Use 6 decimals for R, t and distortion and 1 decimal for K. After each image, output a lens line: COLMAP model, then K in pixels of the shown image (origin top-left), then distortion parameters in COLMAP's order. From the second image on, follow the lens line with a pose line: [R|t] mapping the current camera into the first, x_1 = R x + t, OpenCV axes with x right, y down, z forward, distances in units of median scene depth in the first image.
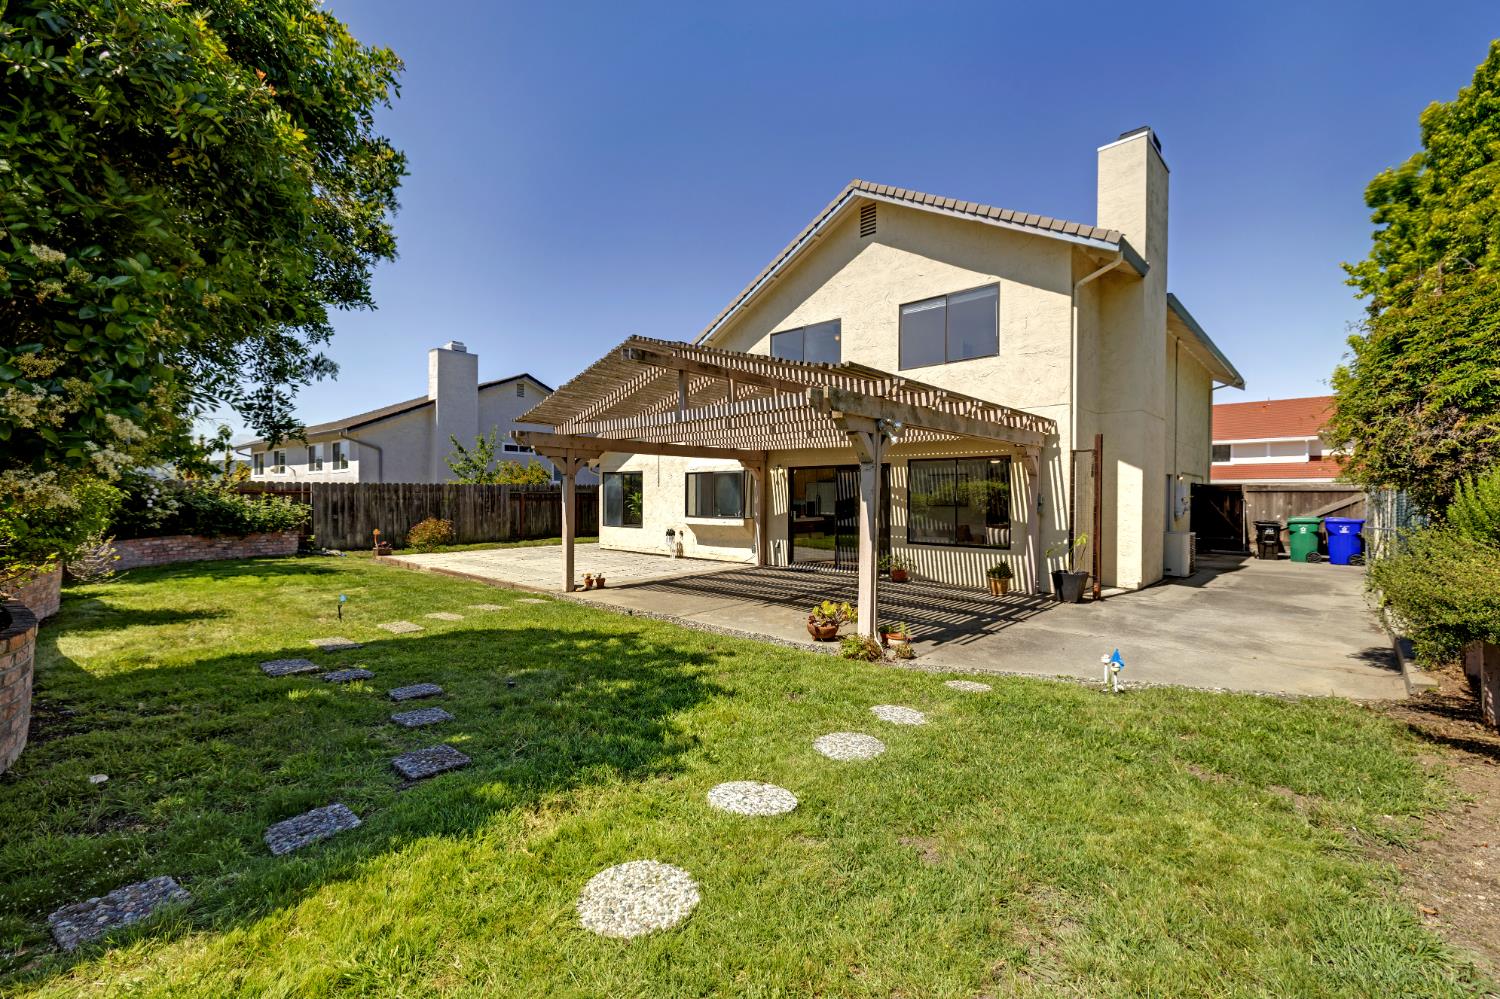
lens RADIAL K [[637.1, 0, 757.6], [0, 637.1, 498.6], [0, 0, 1]] dist [0.002294, -0.000414]
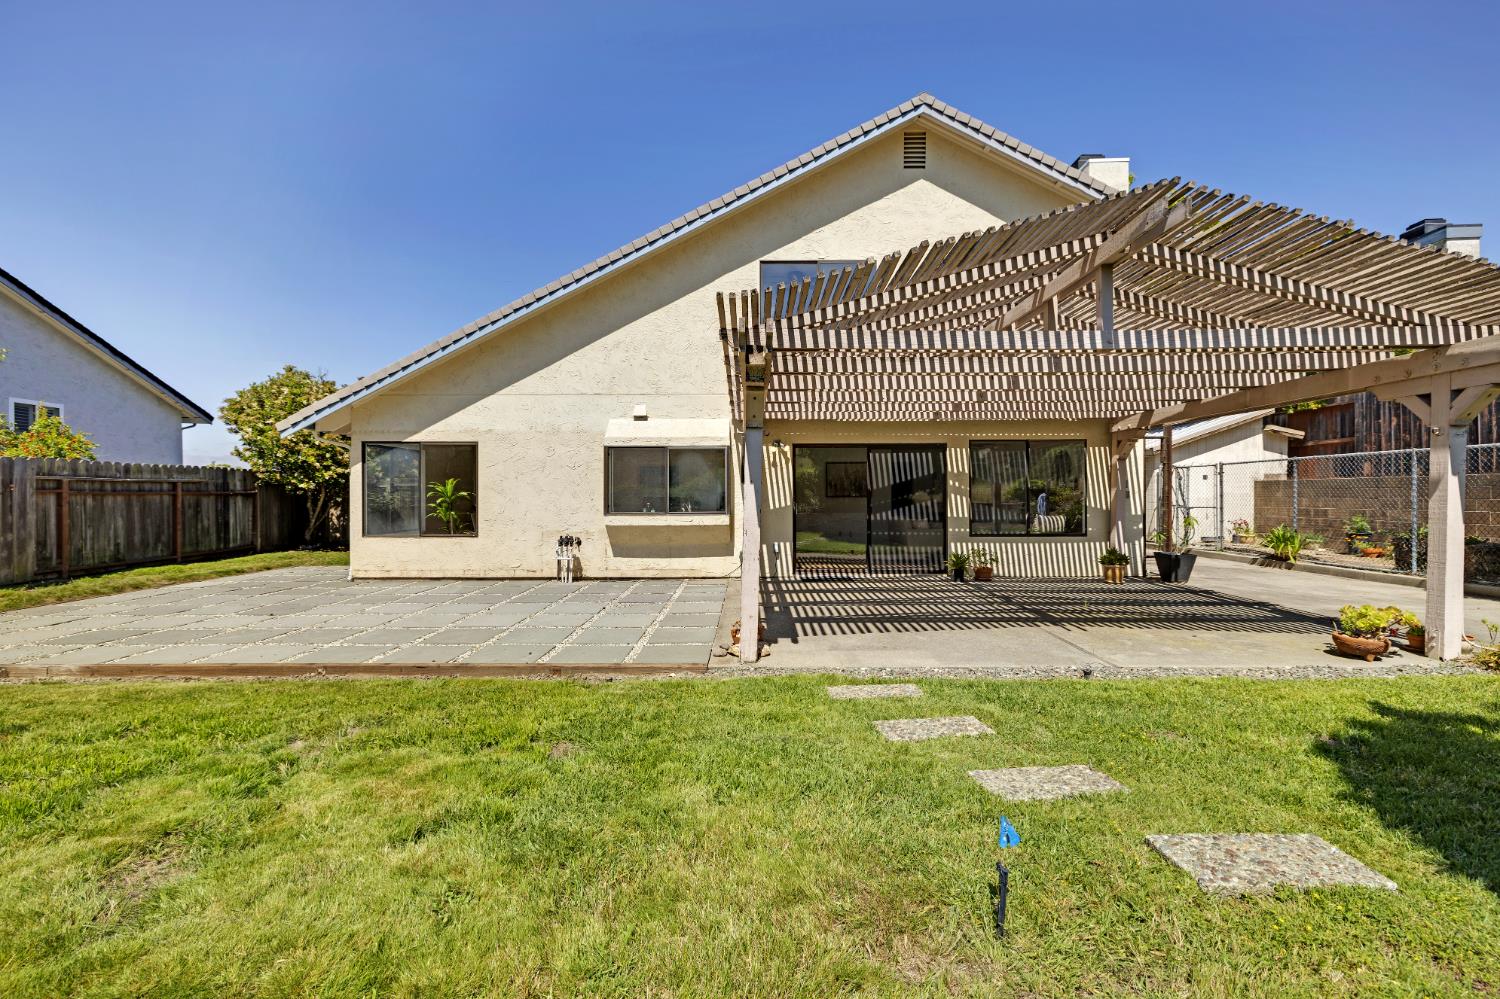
lens RADIAL K [[637.1, 0, 750.2], [0, 637.1, 498.2], [0, 0, 1]] dist [0.002294, -0.000414]
pose [[0.735321, -0.004522, 0.677704, -0.493332], [0.005938, 0.999982, 0.000230, 0.013730], [-0.677693, 0.003855, 0.735334, 0.481517]]
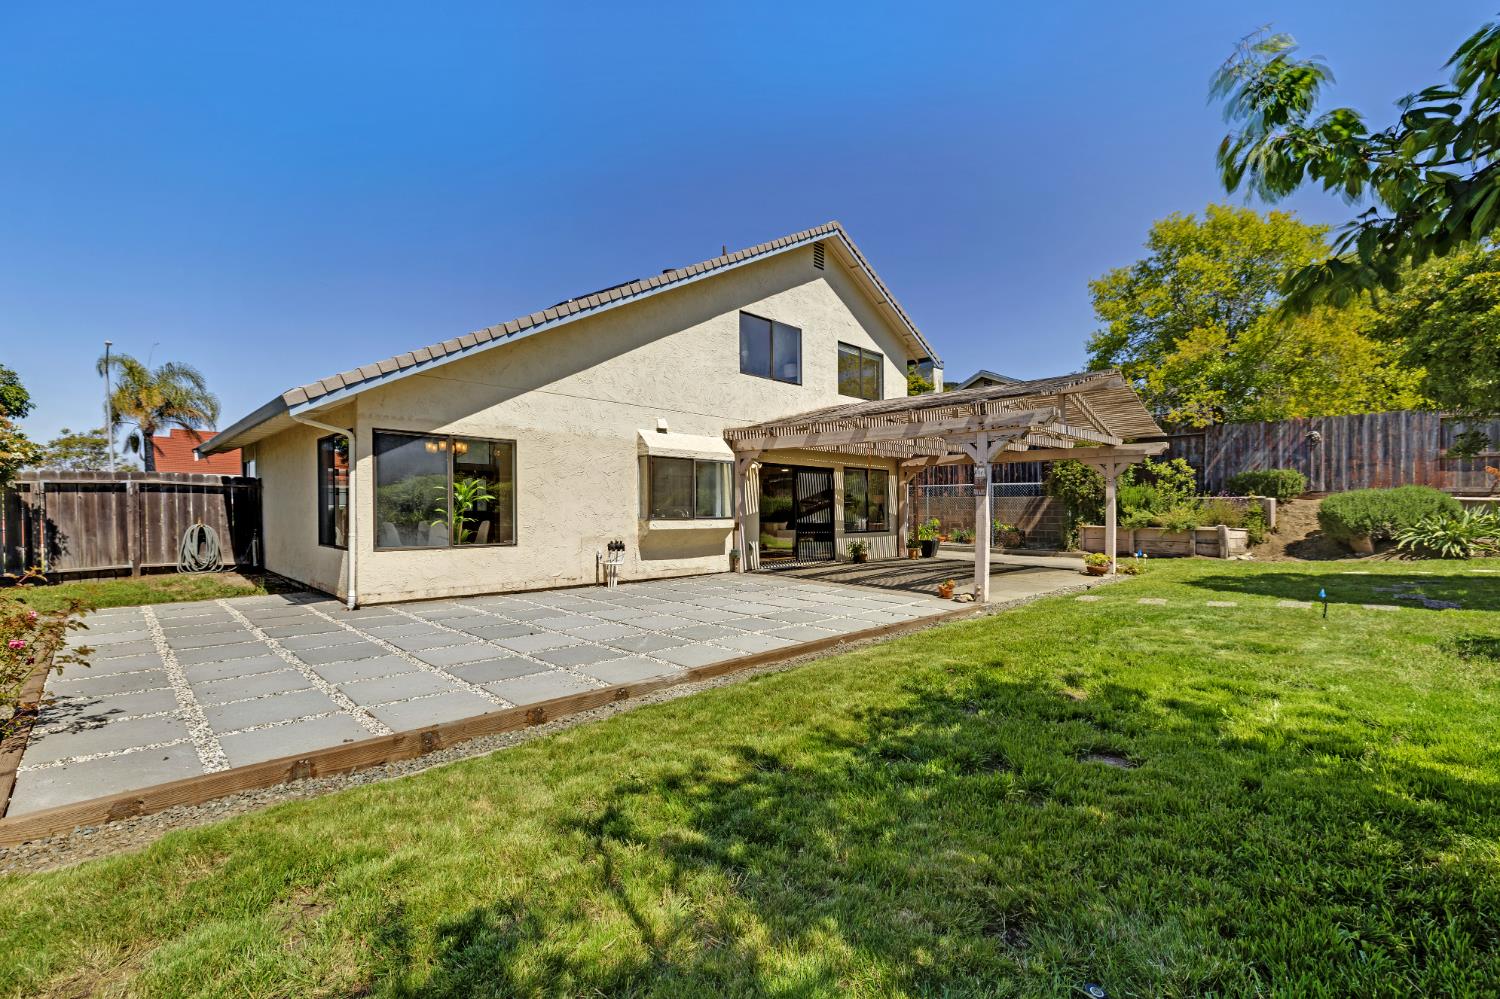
lens RADIAL K [[637.1, 0, 749.9], [0, 637.1, 509.0], [0, 0, 1]] dist [0.002294, -0.000414]
pose [[0.047995, 0.002515, 0.998844, -0.881185], [0.004085, 0.999988, -0.002714, 0.021375], [-0.998839, 0.004210, 0.047984, 0.963188]]
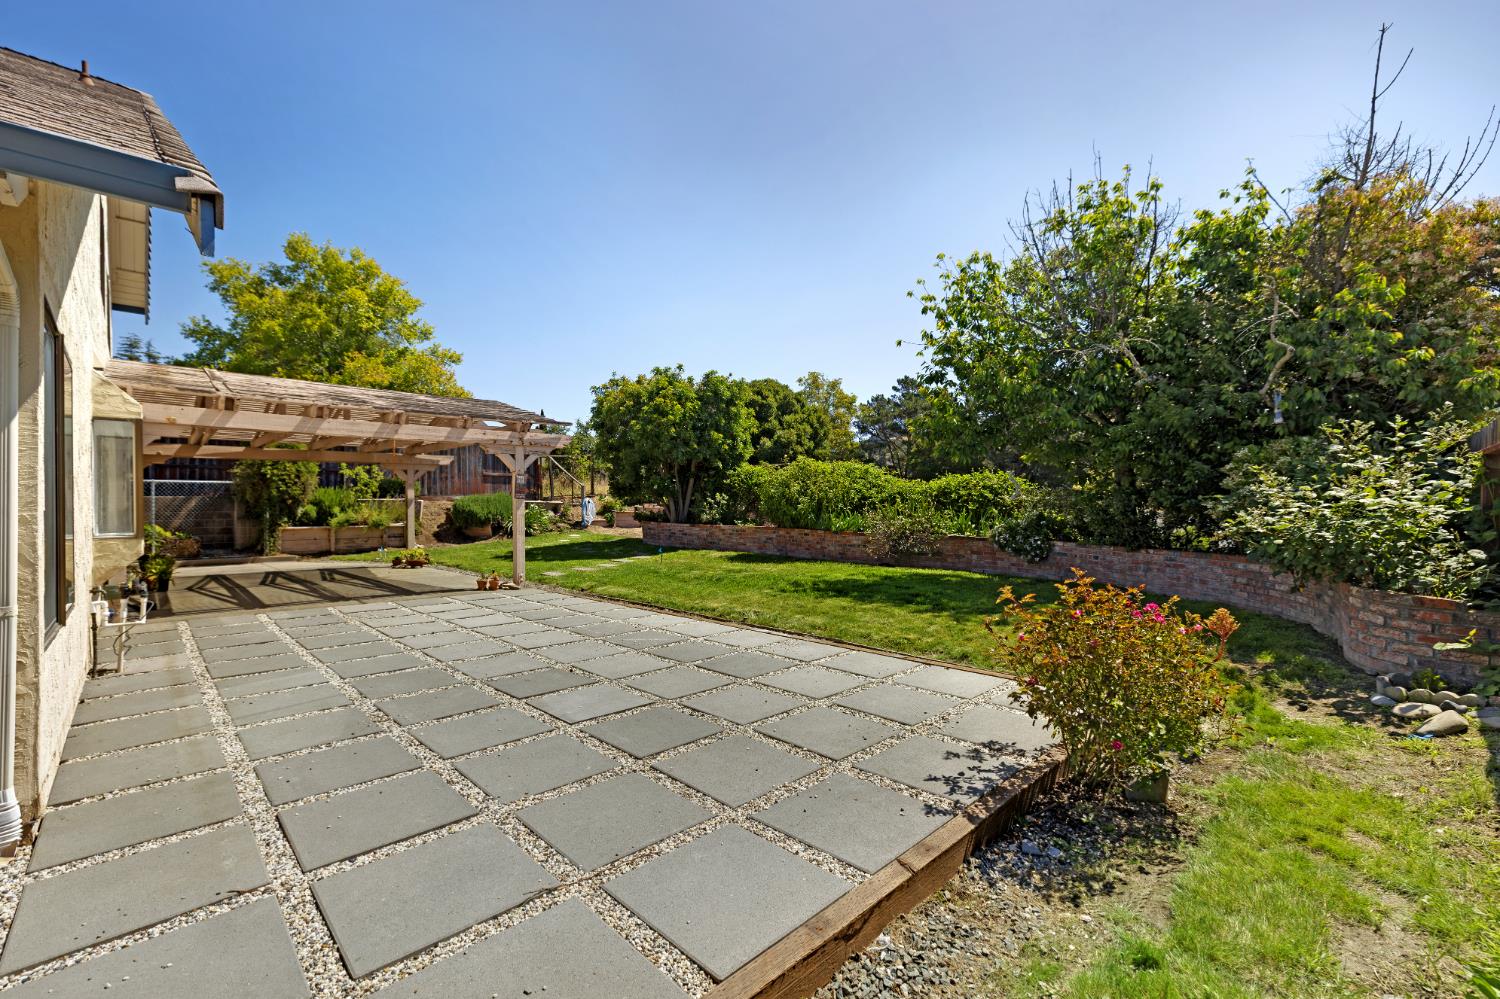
lens RADIAL K [[637.1, 0, 752.7], [0, 637.1, 501.2], [0, 0, 1]] dist [0.002294, -0.000414]
pose [[-0.997161, 0.014477, 0.073895, -0.488681], [0.014718, 0.999888, 0.002722, 0.010922], [-0.073848, 0.003802, -0.997262, 1.671031]]
